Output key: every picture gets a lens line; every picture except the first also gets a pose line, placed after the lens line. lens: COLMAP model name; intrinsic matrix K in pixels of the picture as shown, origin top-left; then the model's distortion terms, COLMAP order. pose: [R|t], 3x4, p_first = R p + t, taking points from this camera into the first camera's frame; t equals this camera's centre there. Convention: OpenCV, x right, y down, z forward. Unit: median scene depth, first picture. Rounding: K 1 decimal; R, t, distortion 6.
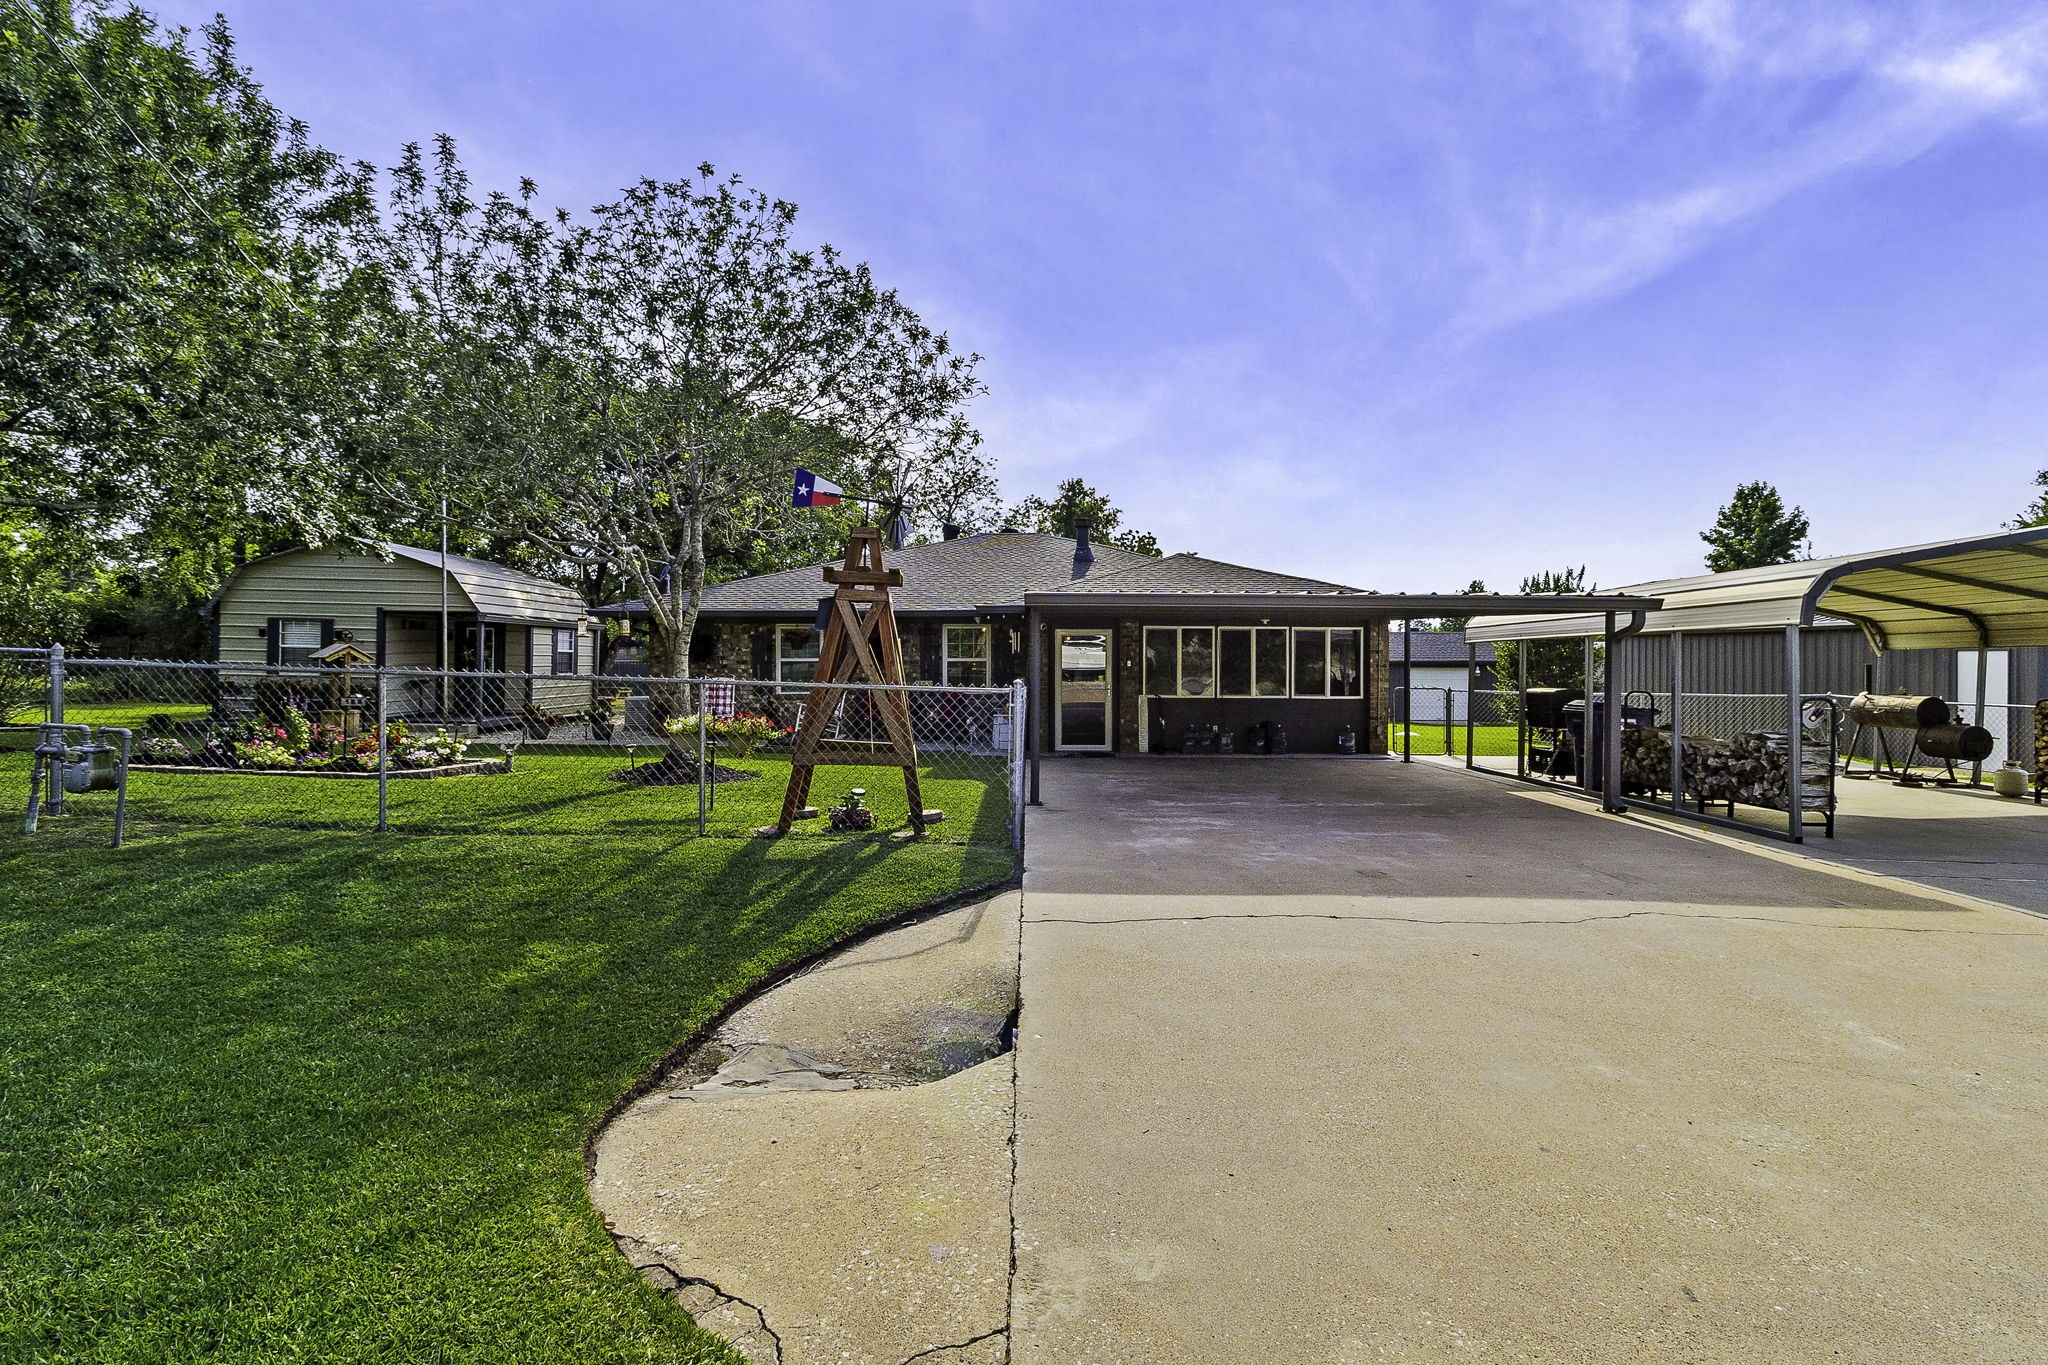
lens RADIAL K [[988.7, 0, 1029.8], [0, 988.7, 681.0], [0, 0, 1]] dist [-0.001849, 0.001905]
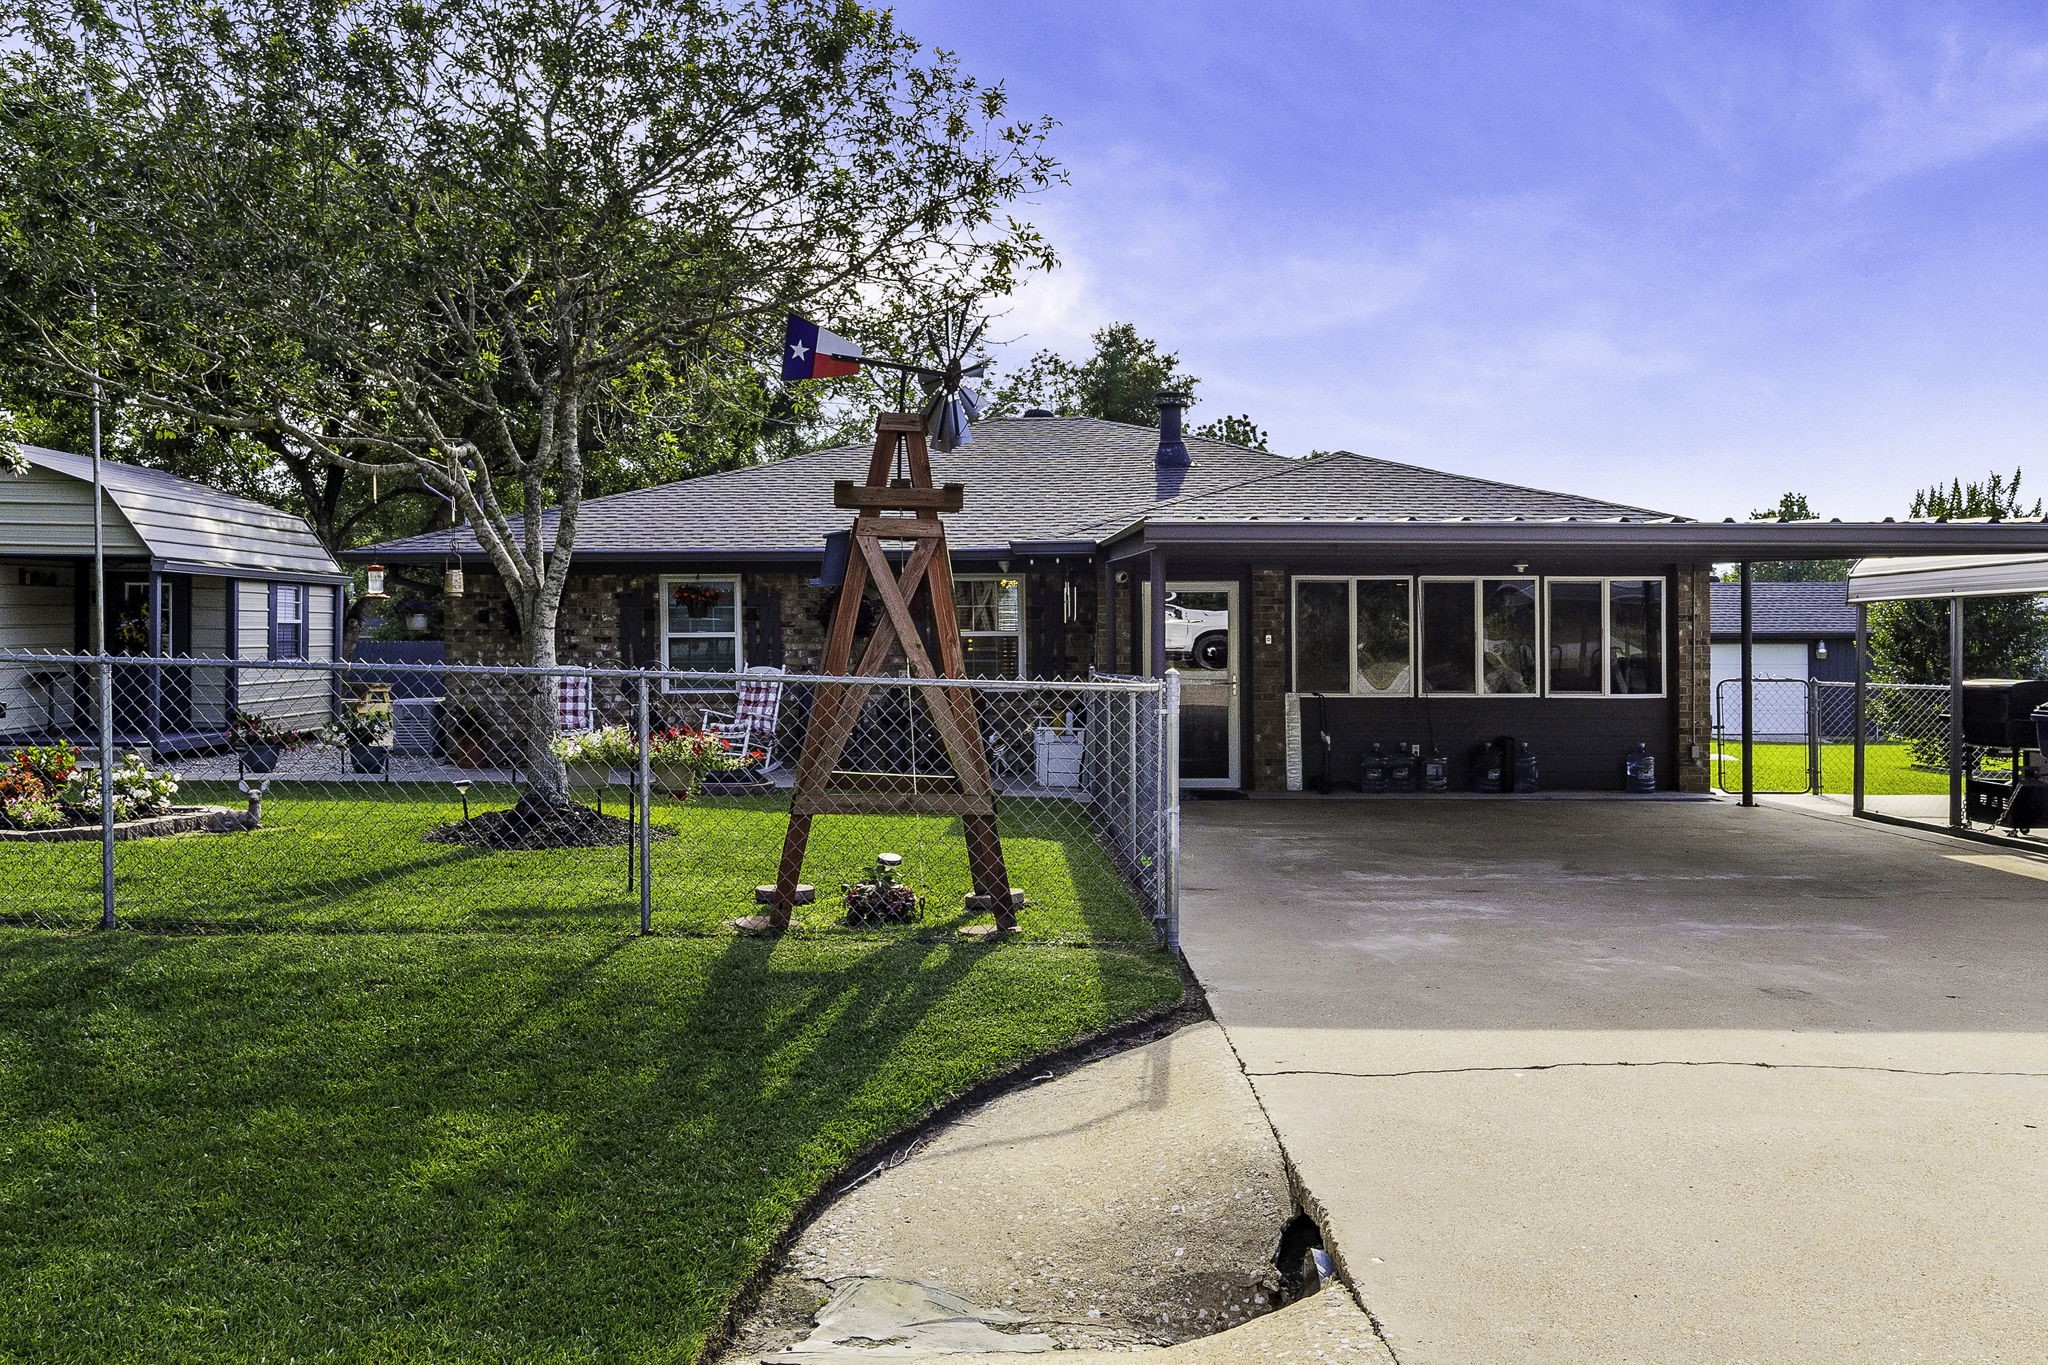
lens RADIAL K [[1697.6, 0, 1027.8], [0, 1697.6, 664.0], [0, 0, 1]] dist [0.012615, -0.016486]
pose [[0.999986, -0.003298, 0.004163, -0.065599], [0.003310, 0.999990, -0.002971, -0.000983], [-0.004153, 0.002985, 0.999987, -0.013189]]
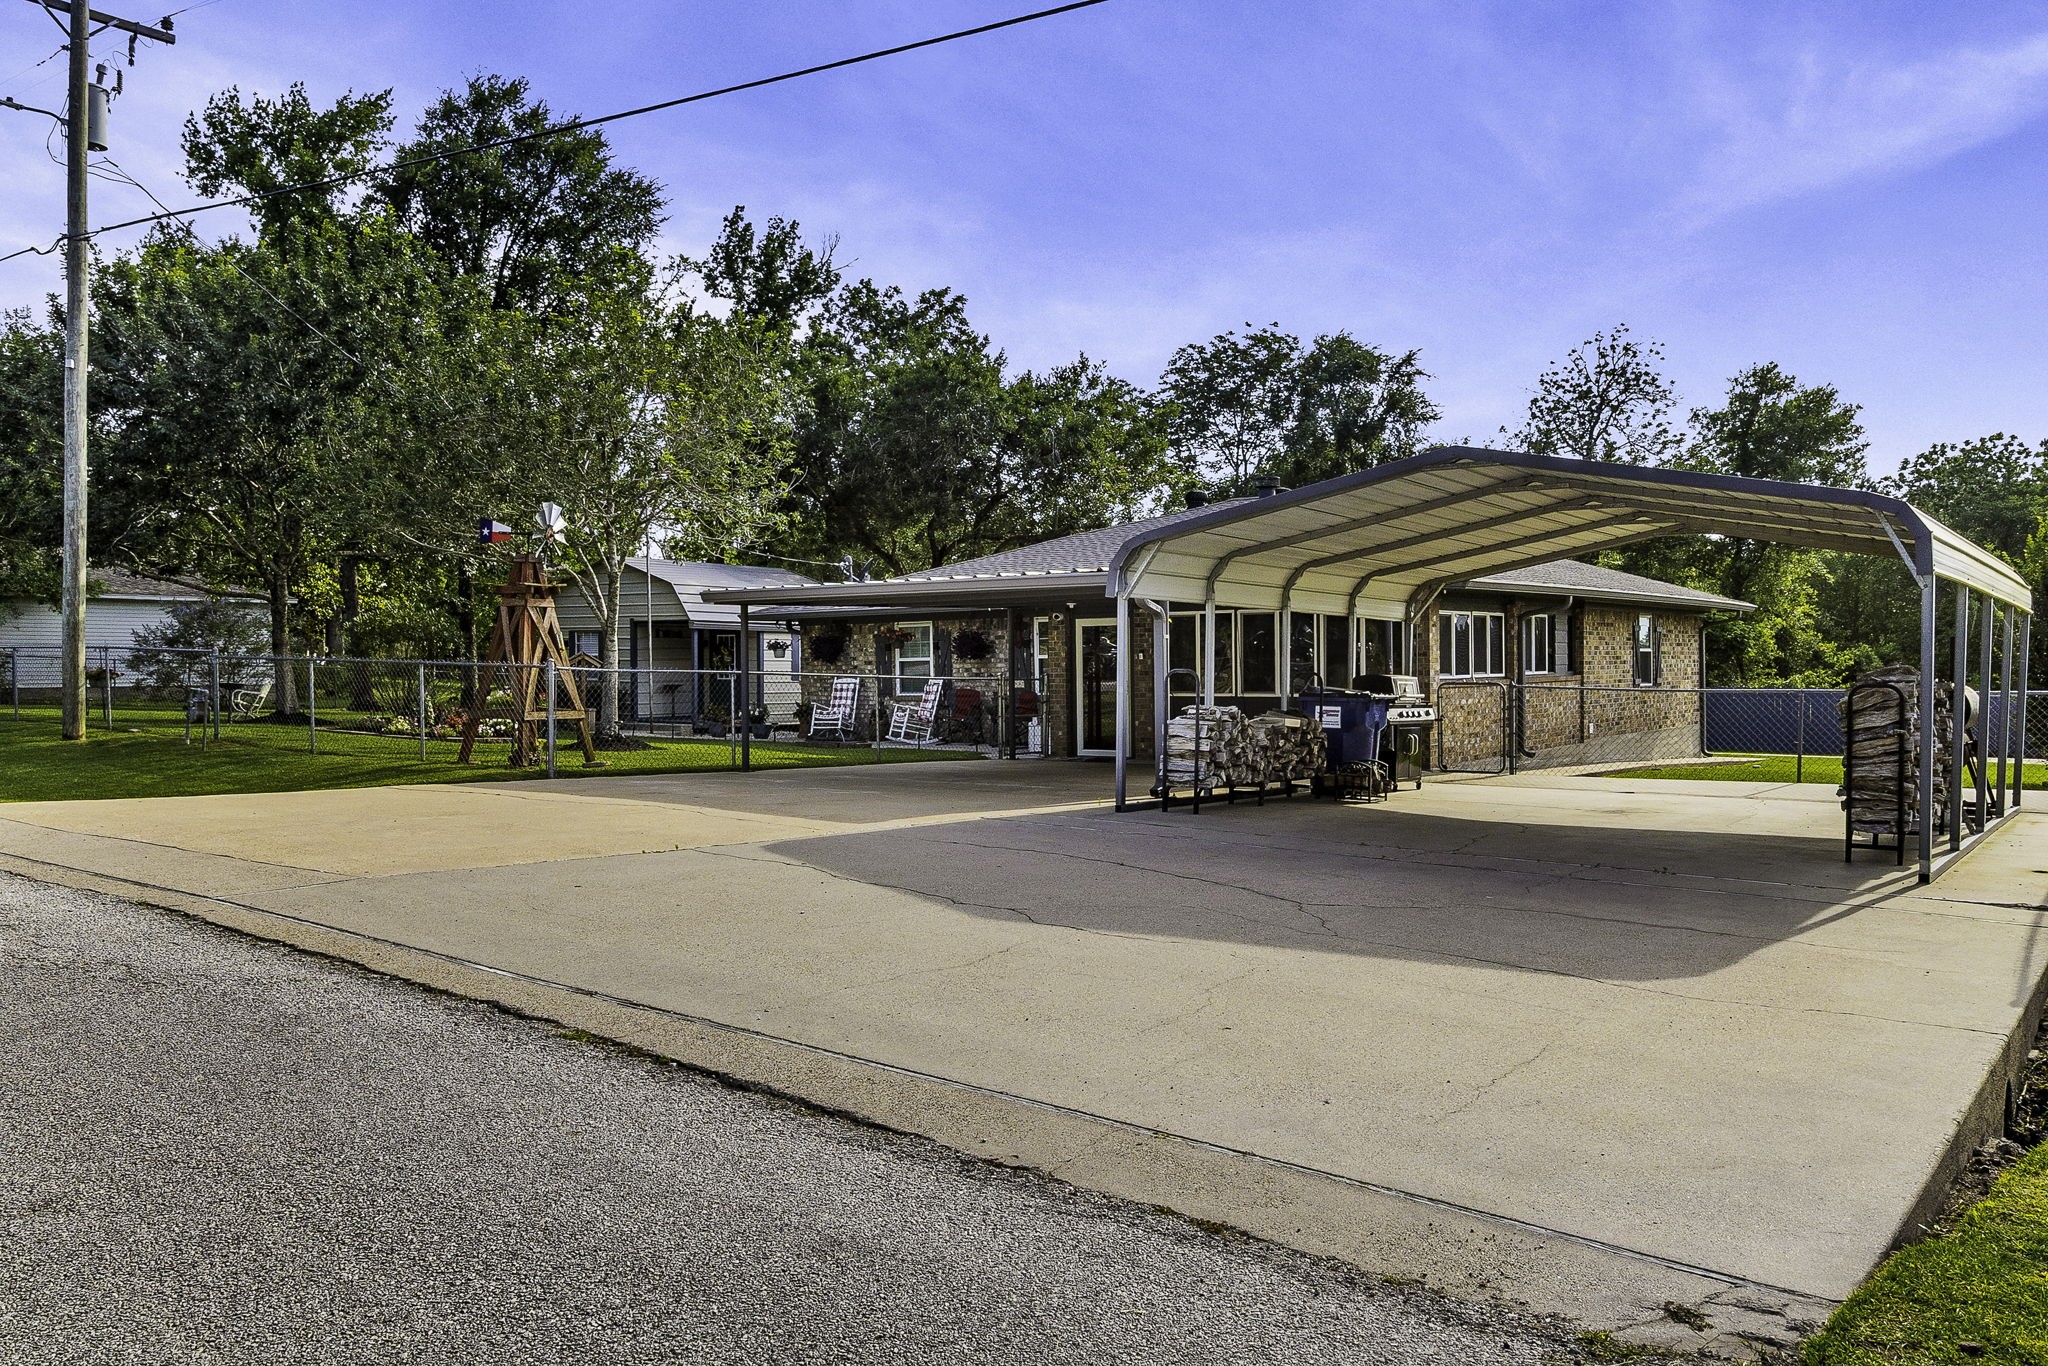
lens RADIAL K [[1697.6, 0, 1072.0], [0, 1697.6, 701.9], [0, 0, 1]] dist [0.012615, -0.016486]
pose [[0.785826, 0.000482, -0.618448, 1.353558], [-0.008419, 0.999915, -0.009918, 0.051482], [0.618391, 0.013001, 0.785763, -0.292893]]
